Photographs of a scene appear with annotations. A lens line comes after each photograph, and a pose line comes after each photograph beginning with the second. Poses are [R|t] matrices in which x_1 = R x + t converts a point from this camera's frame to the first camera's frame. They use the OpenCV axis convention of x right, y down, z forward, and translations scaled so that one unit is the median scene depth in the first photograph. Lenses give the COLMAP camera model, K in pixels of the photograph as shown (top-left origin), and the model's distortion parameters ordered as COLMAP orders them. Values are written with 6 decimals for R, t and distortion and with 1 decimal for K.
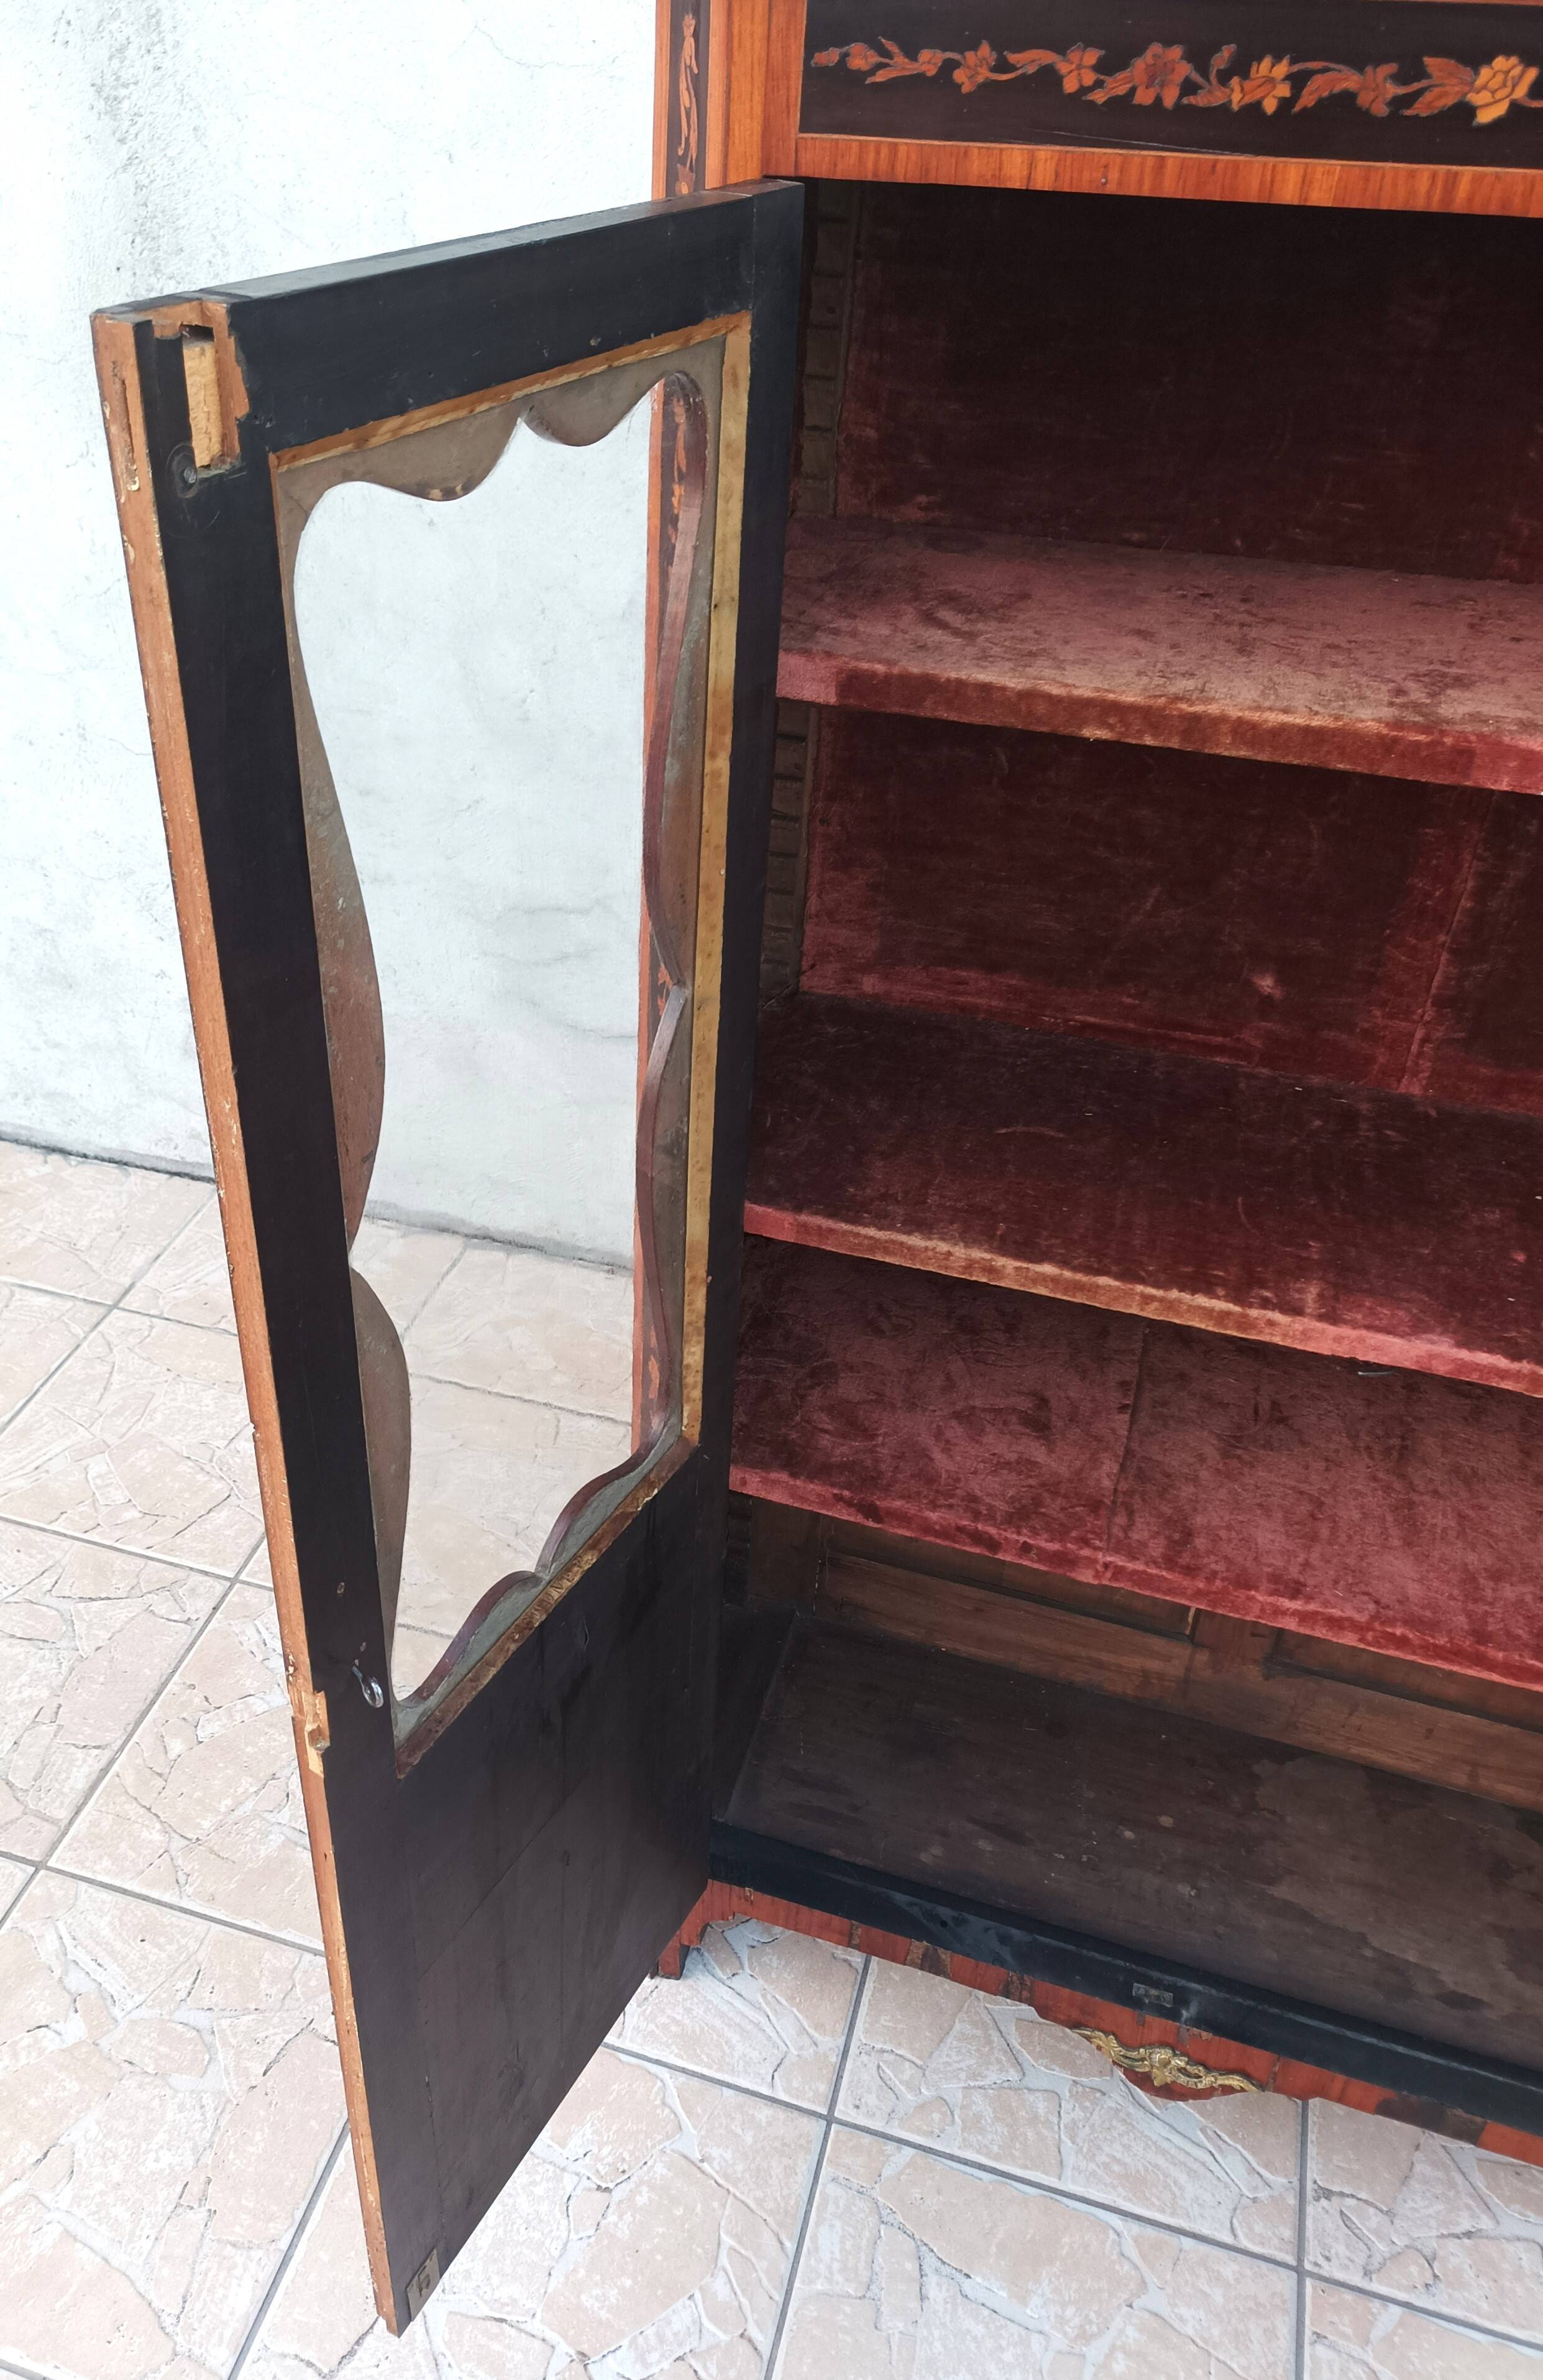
lens RADIAL K [[1818.0, 0, 643.2], [0, 1818.0, 1197.7], [0, 0, 1]] dist [0.024375, -0.016668]
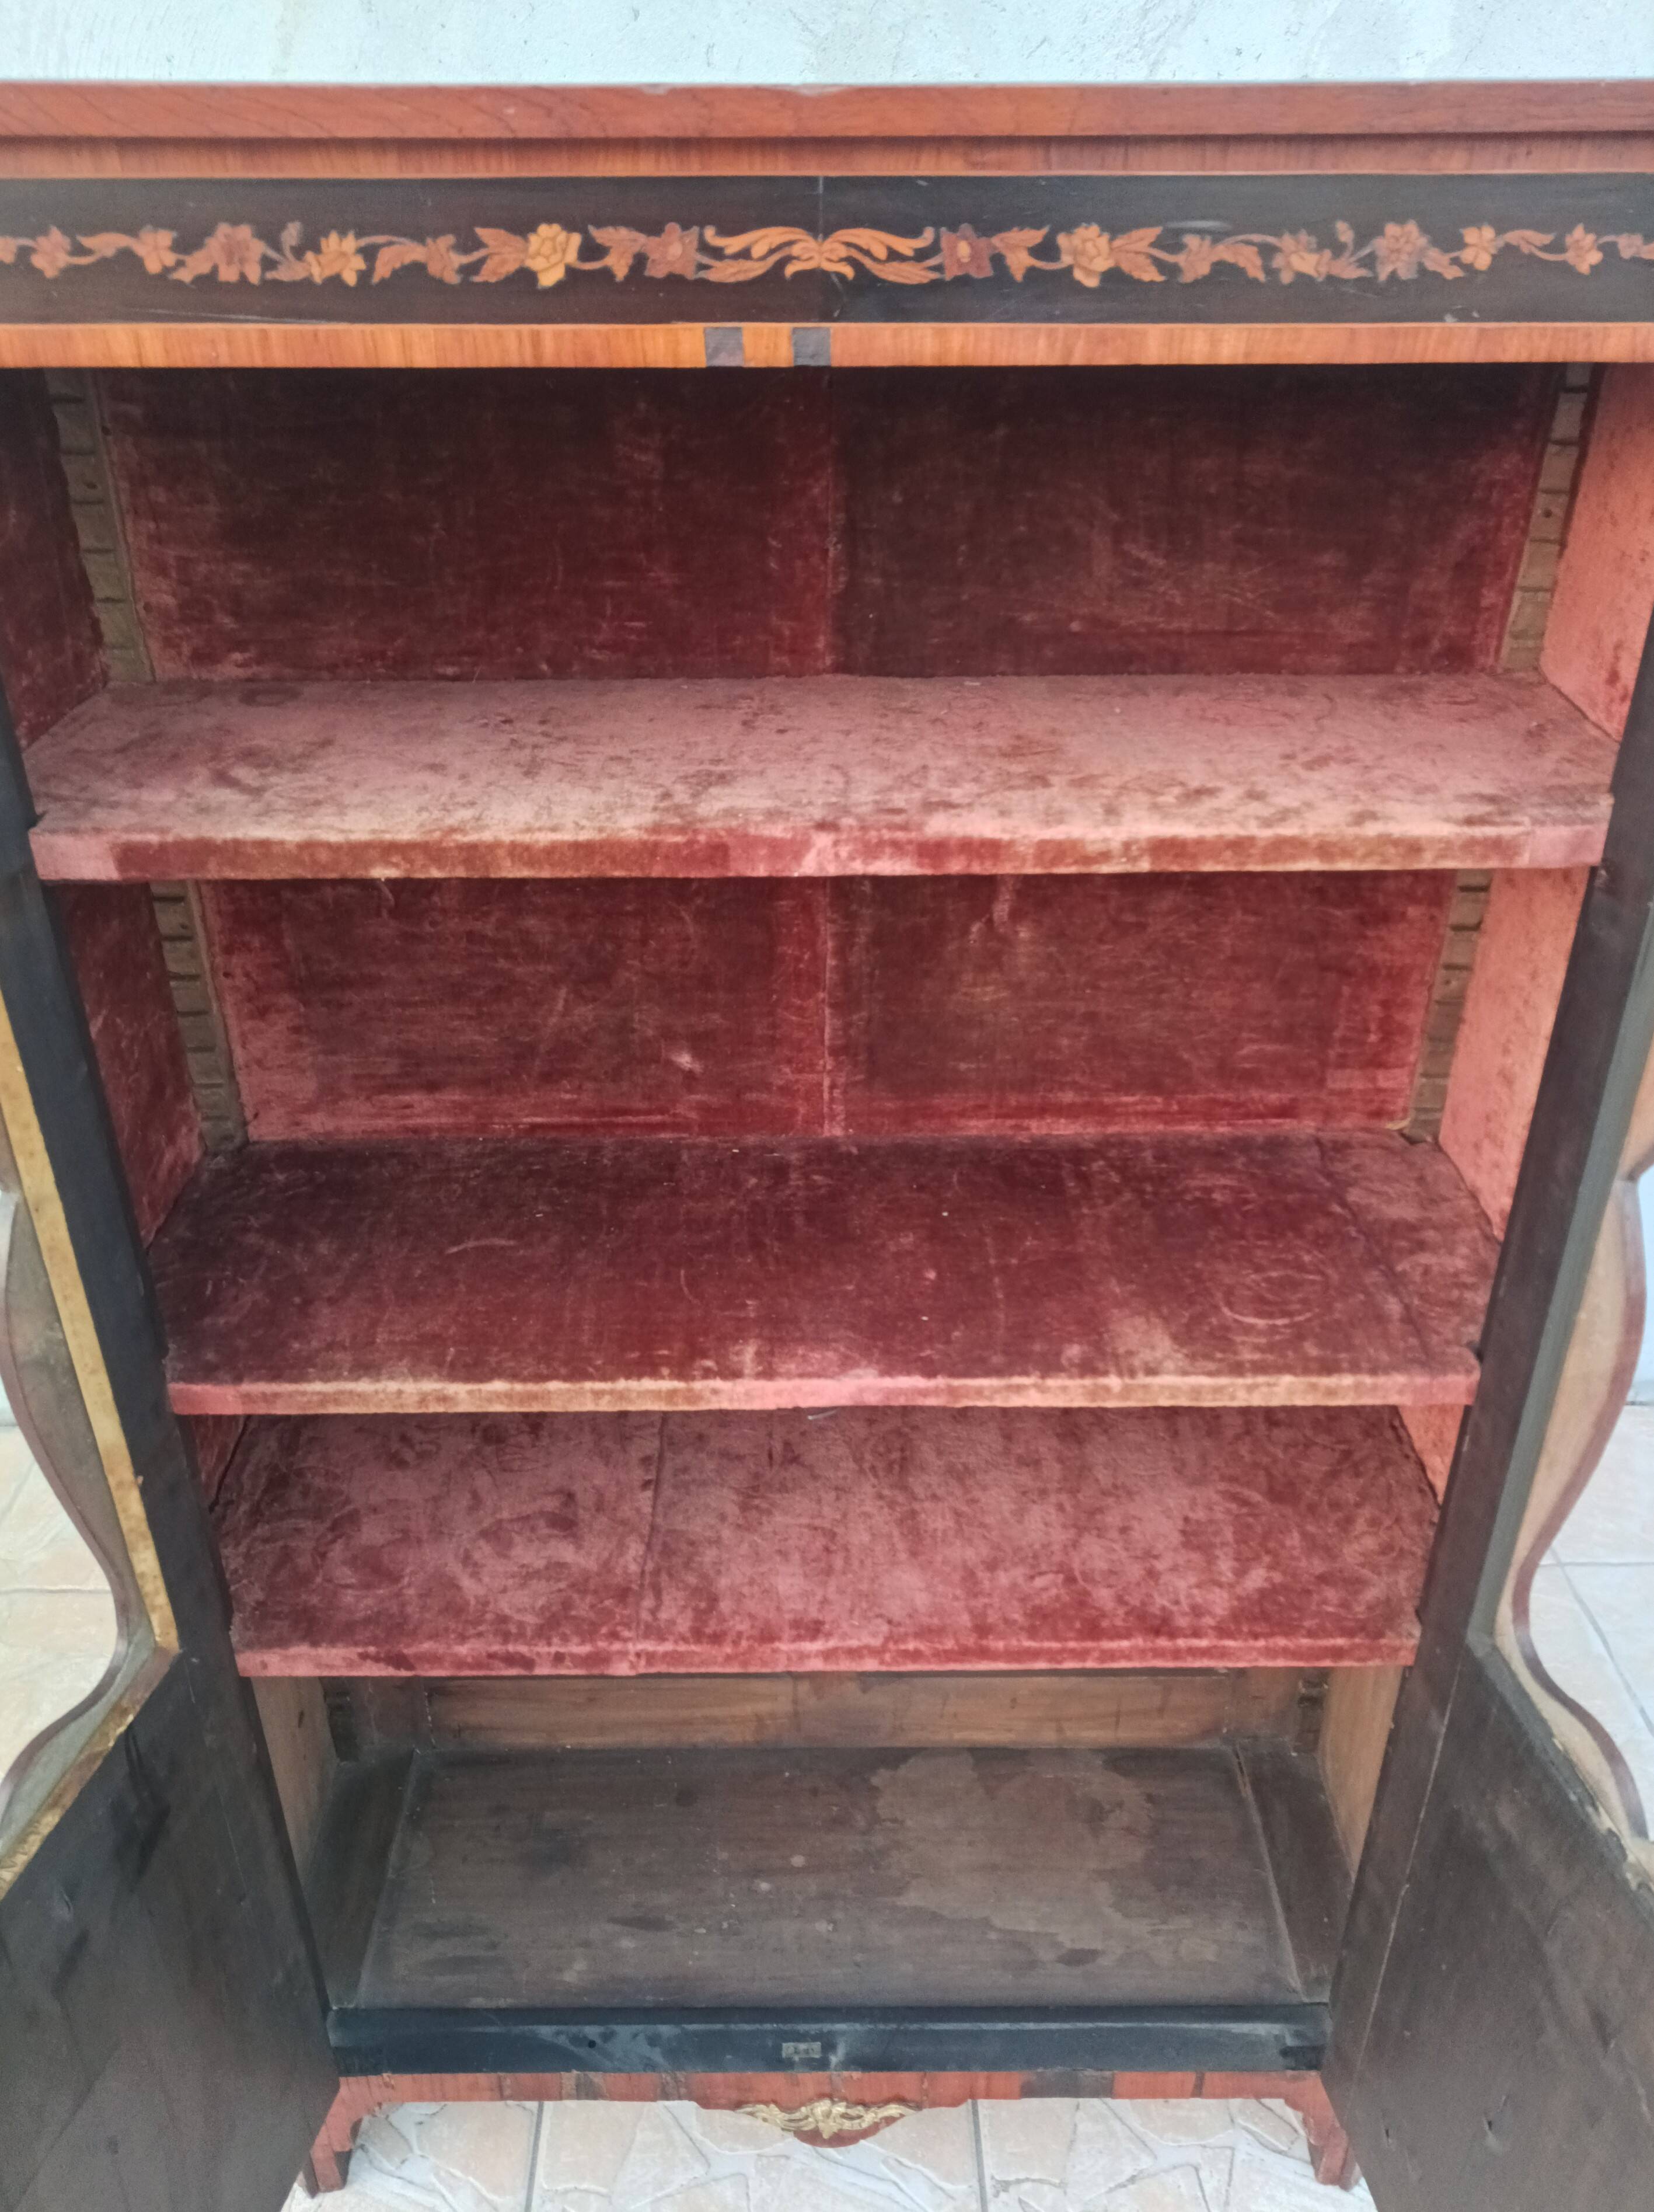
lens RADIAL K [[1689.2, 0, 827.2], [0, 1689.2, 1091.1], [0, 0, 1]] dist [0.028469, -0.022396]
pose [[0.945218, -0.178187, 0.273518, 0.126915], [0.202633, 0.977184, -0.063656, -0.017563], [-0.255935, 0.115593, 0.959758, 0.034439]]
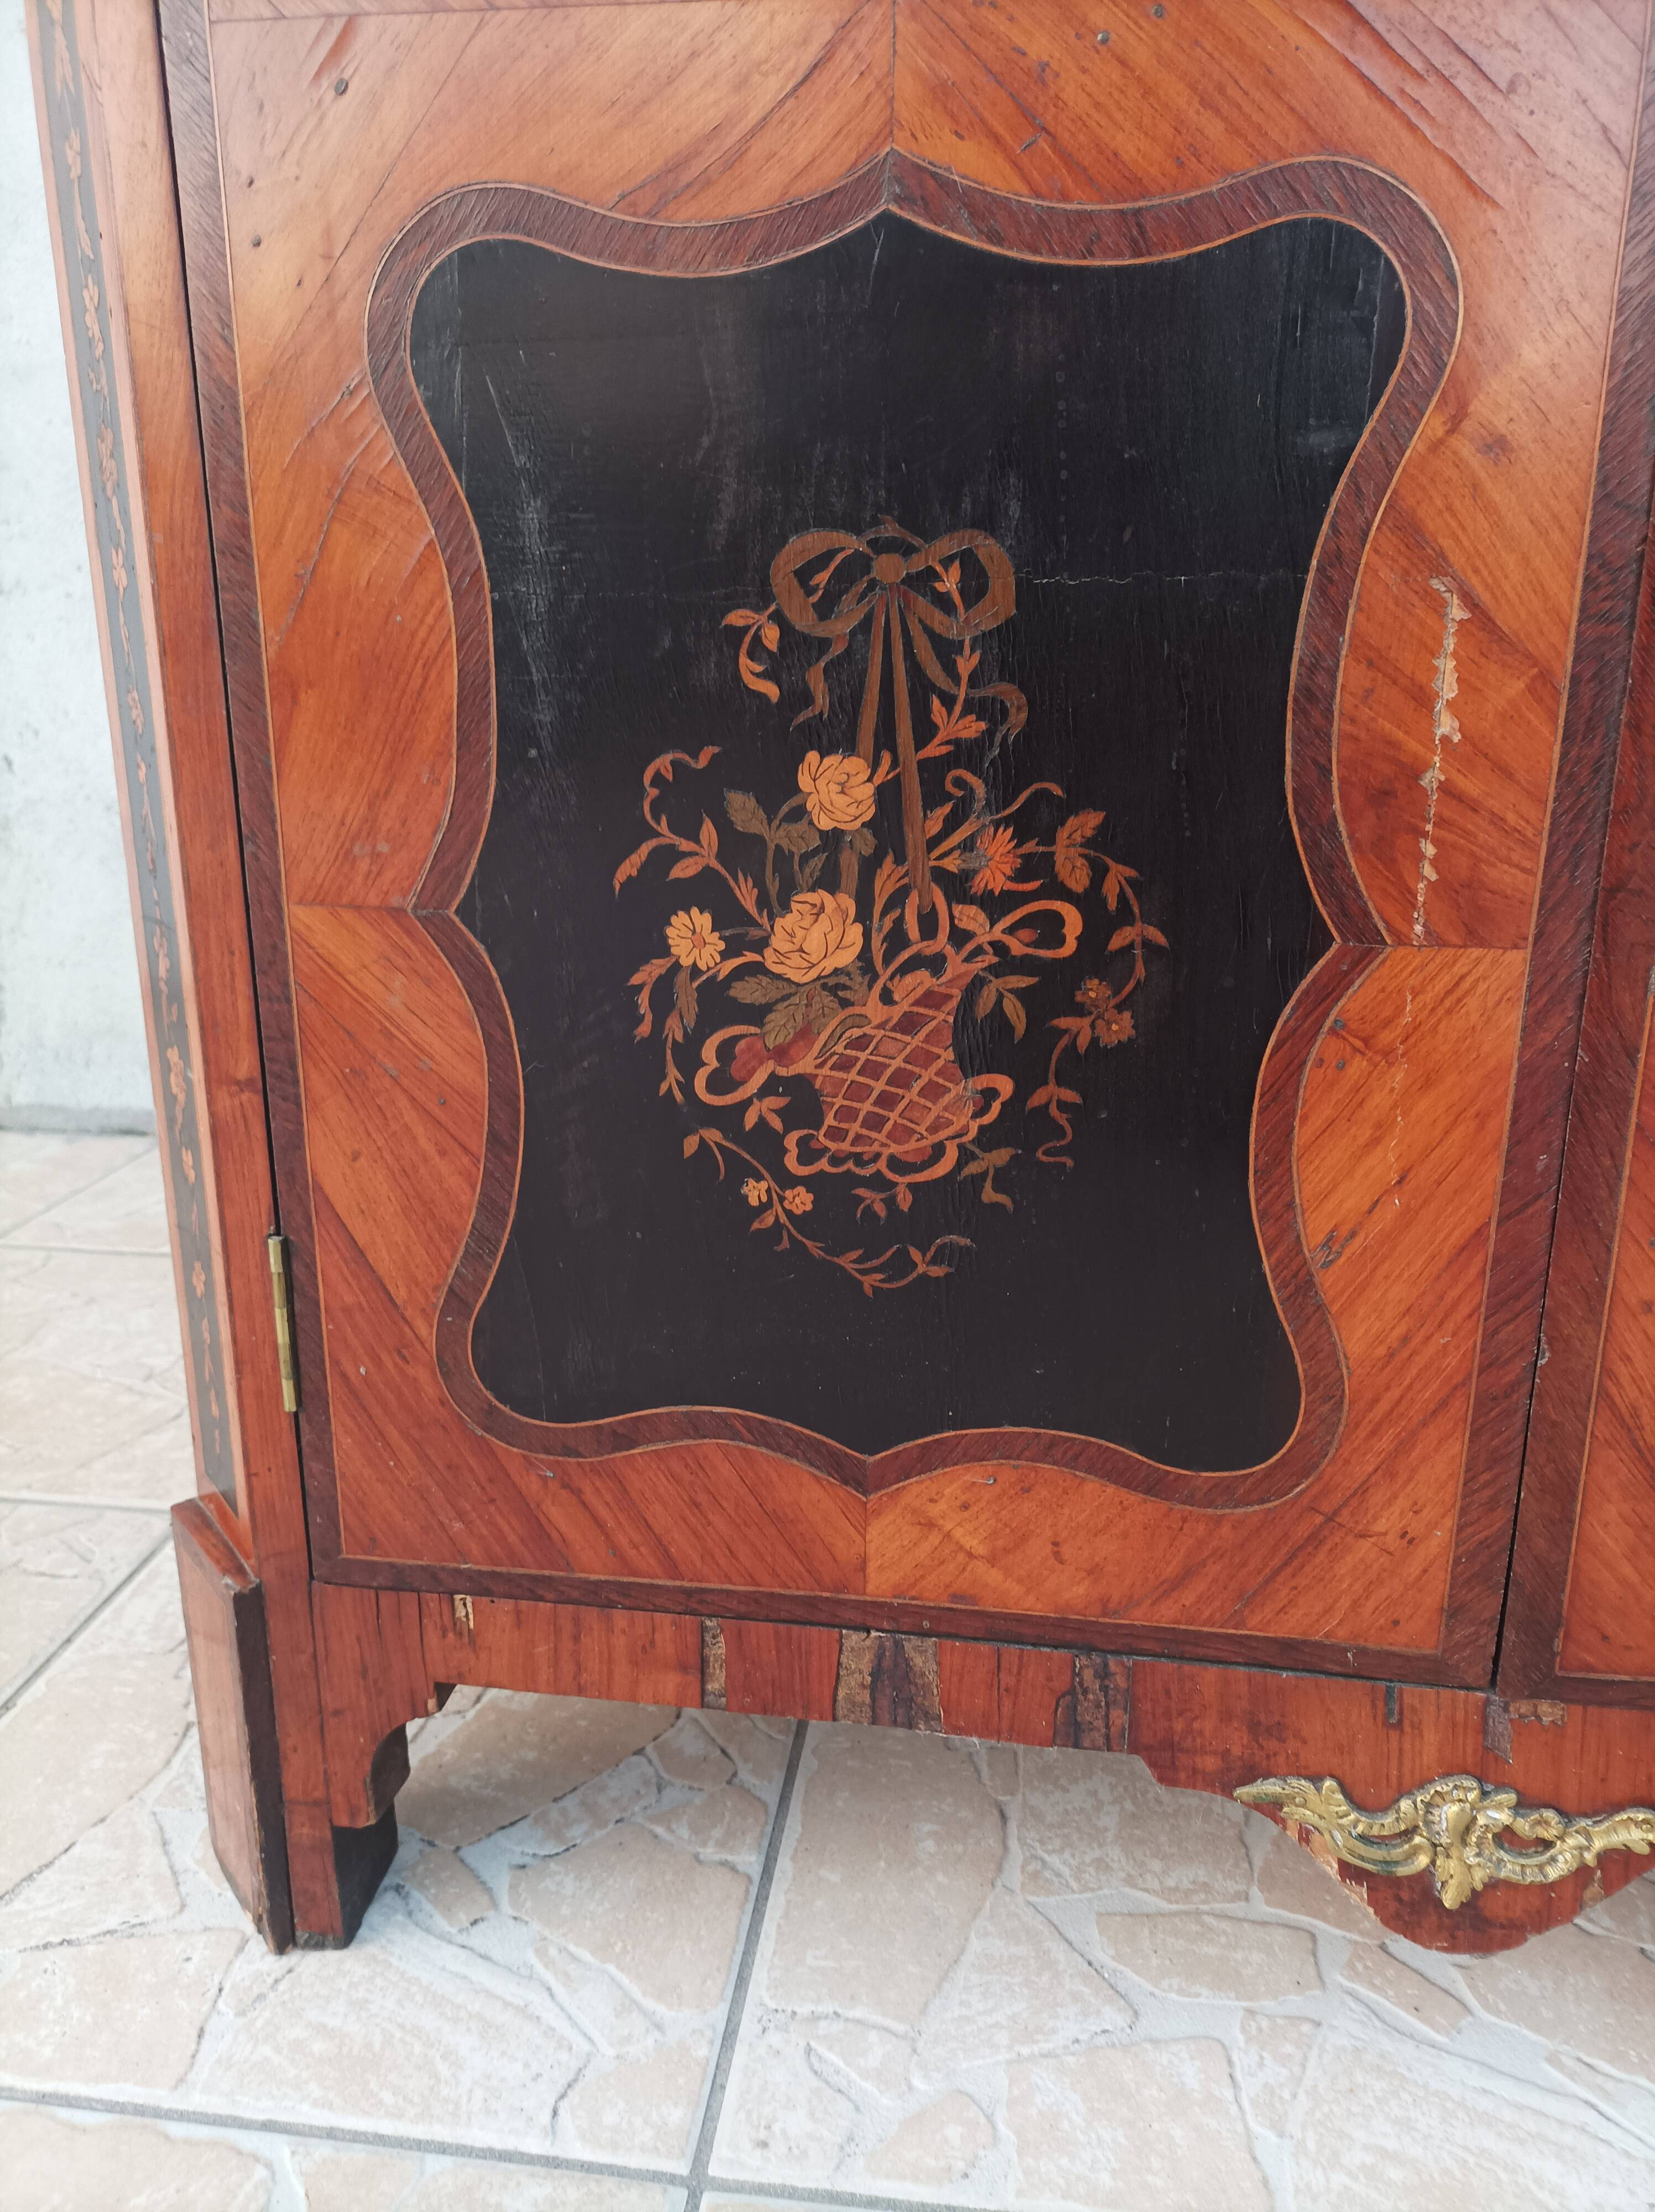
lens RADIAL K [[1689.7, 0, 822.4], [0, 1689.7, 1114.4], [0, 0, 1]] dist [0.028469, -0.022396]
pose [[0.983845, -0.062251, 0.167850, 0.083648], [0.111640, 0.946295, -0.303417, 0.412115], [-0.139948, 0.317254, 0.937958, 0.590847]]
